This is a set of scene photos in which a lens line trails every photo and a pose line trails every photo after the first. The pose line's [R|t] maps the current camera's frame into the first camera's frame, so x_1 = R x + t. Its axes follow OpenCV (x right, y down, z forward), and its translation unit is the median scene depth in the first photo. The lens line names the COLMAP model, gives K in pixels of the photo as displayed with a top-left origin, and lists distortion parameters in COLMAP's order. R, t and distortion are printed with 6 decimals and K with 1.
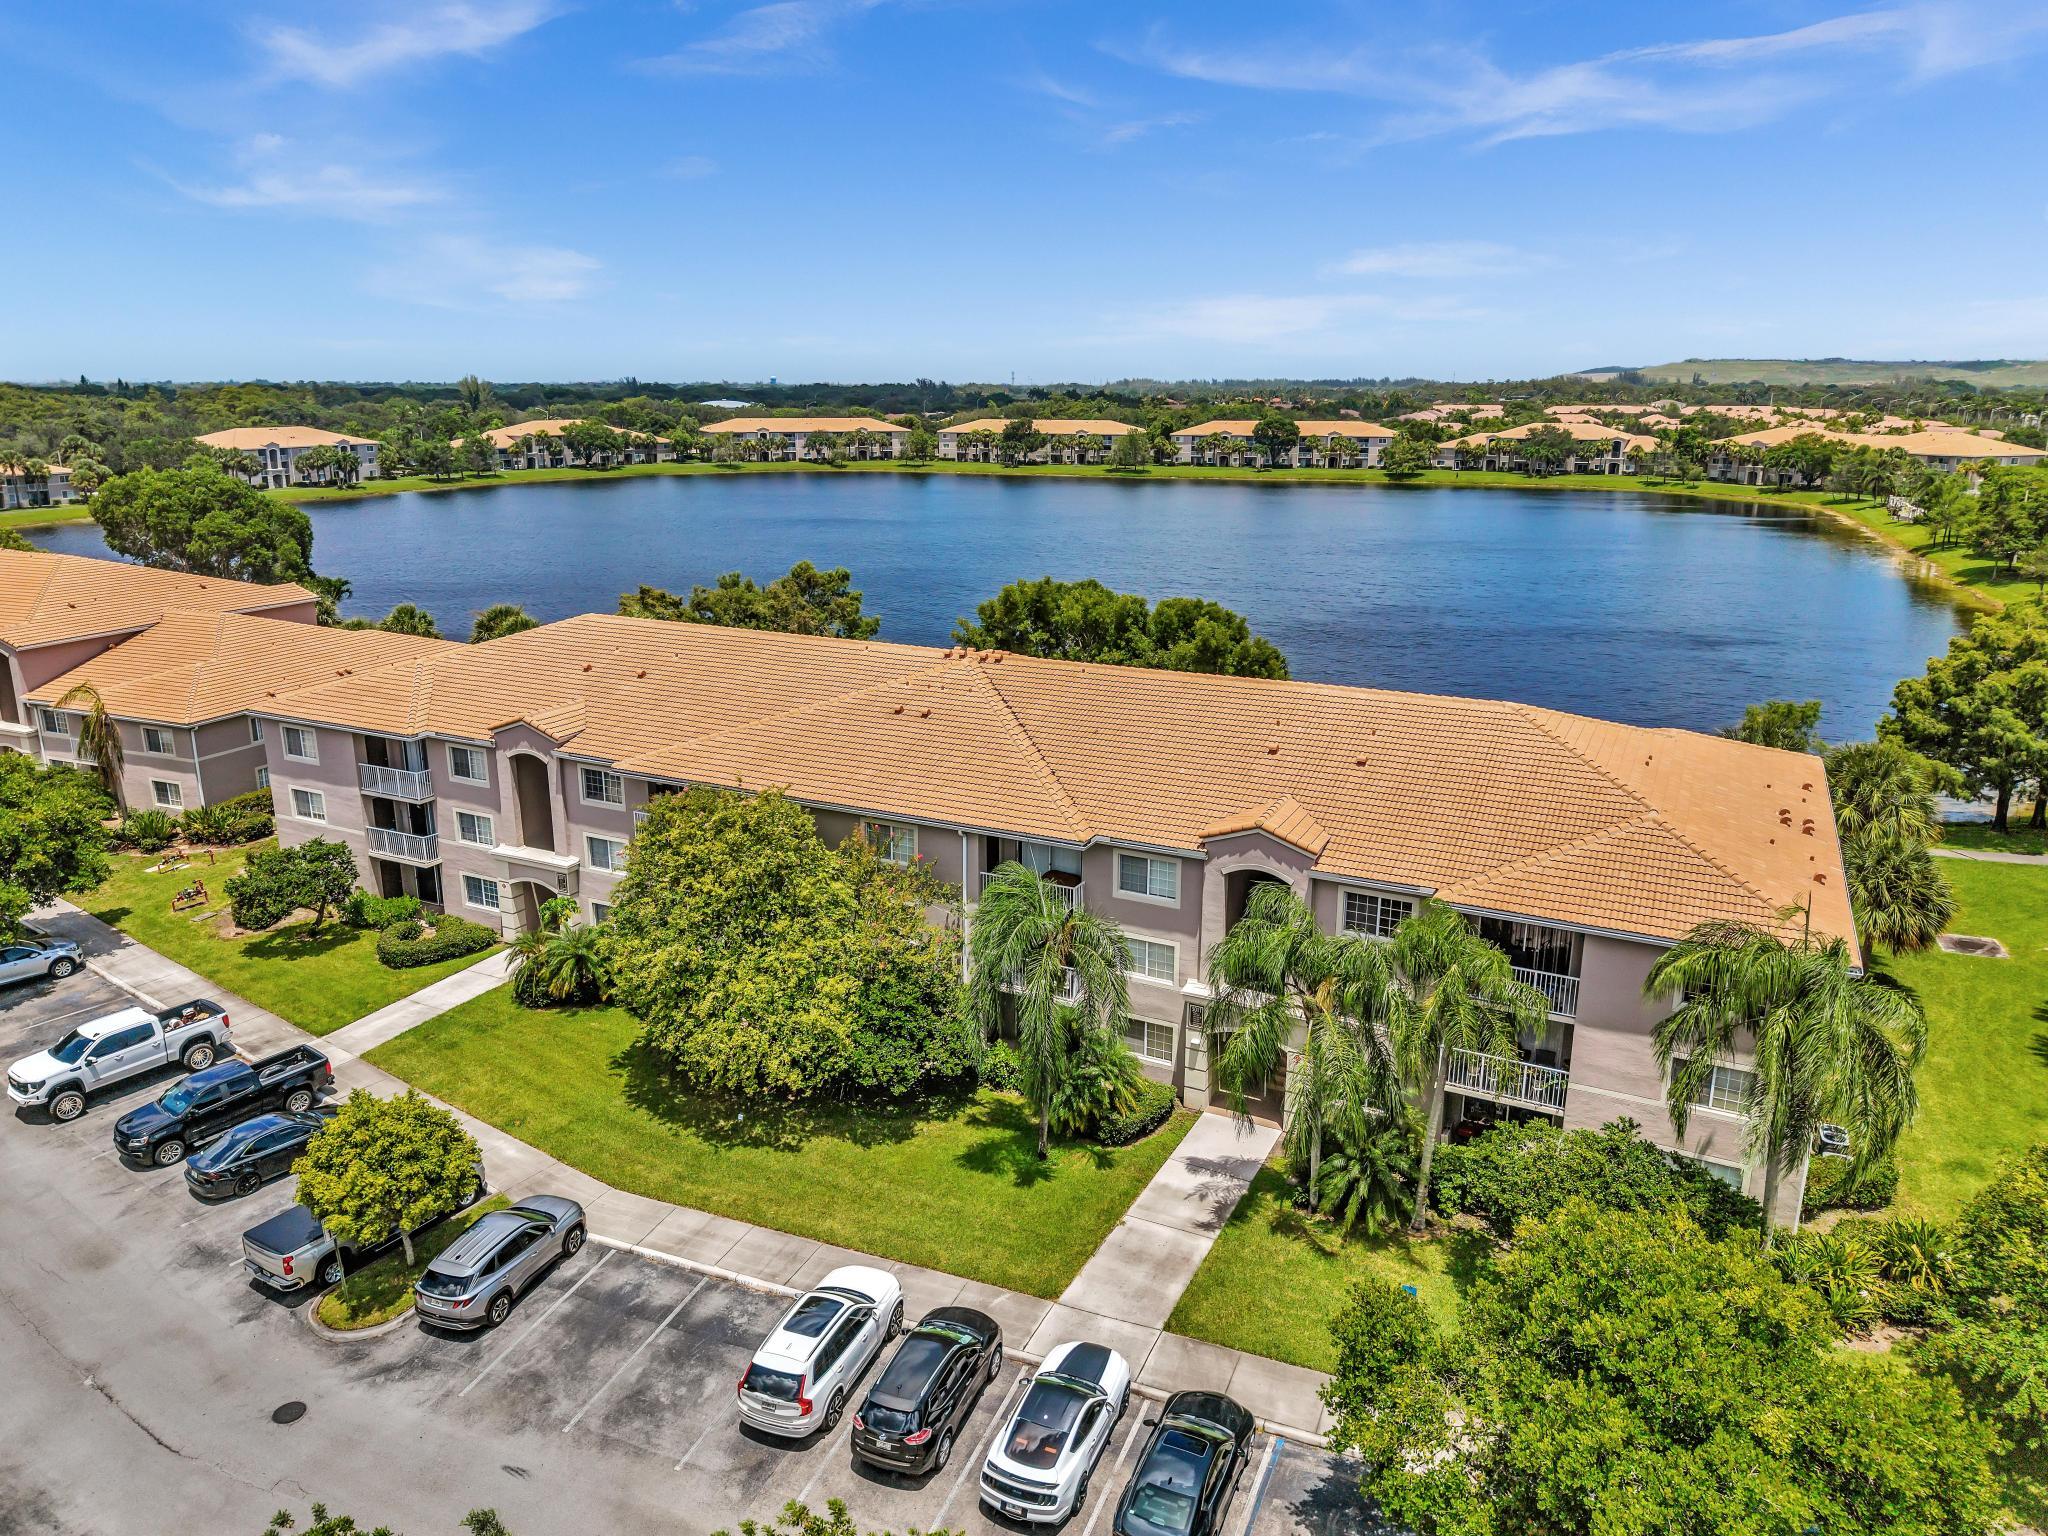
lens RADIAL K [[1372.2, 0, 1029.3], [0, 1372.2, 757.7], [0, 0, 1]] dist [0.022223, -0.011000]
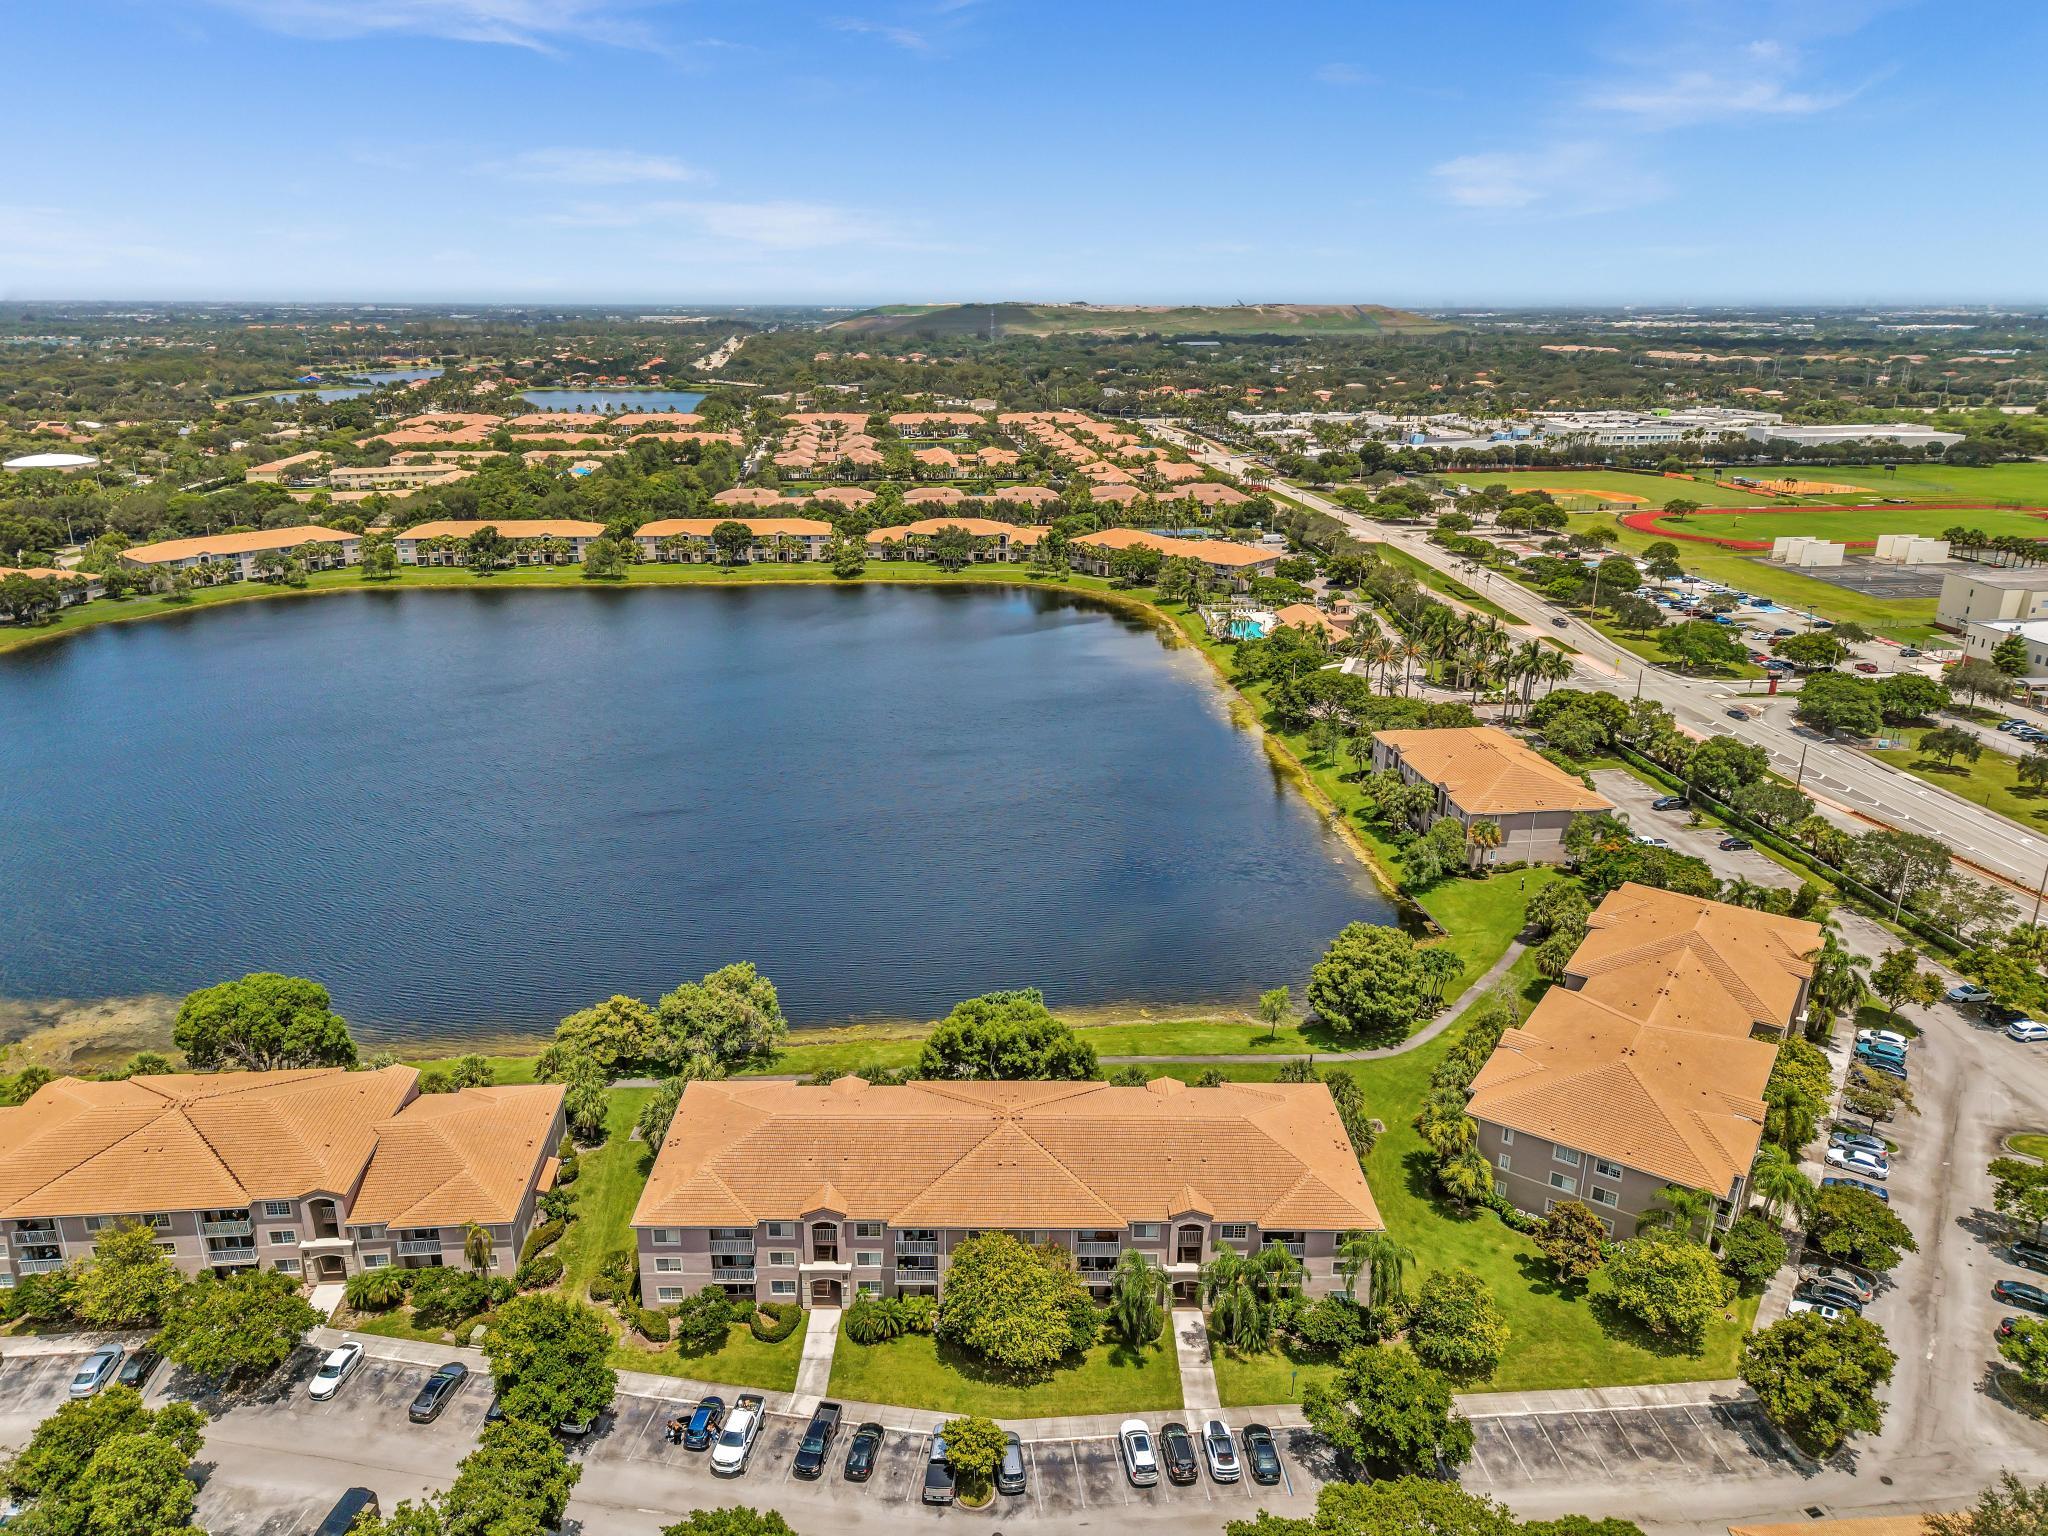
lens RADIAL K [[1372.2, 0, 1008.7], [0, 1372.2, 765.5], [0, 0, 1]] dist [0.022223, -0.011000]
pose [[0.891045, -0.139274, 0.432020, -0.663034], [0.109135, 0.989579, 0.093928, -0.612387], [-0.440599, -0.036545, 0.896960, -0.684382]]
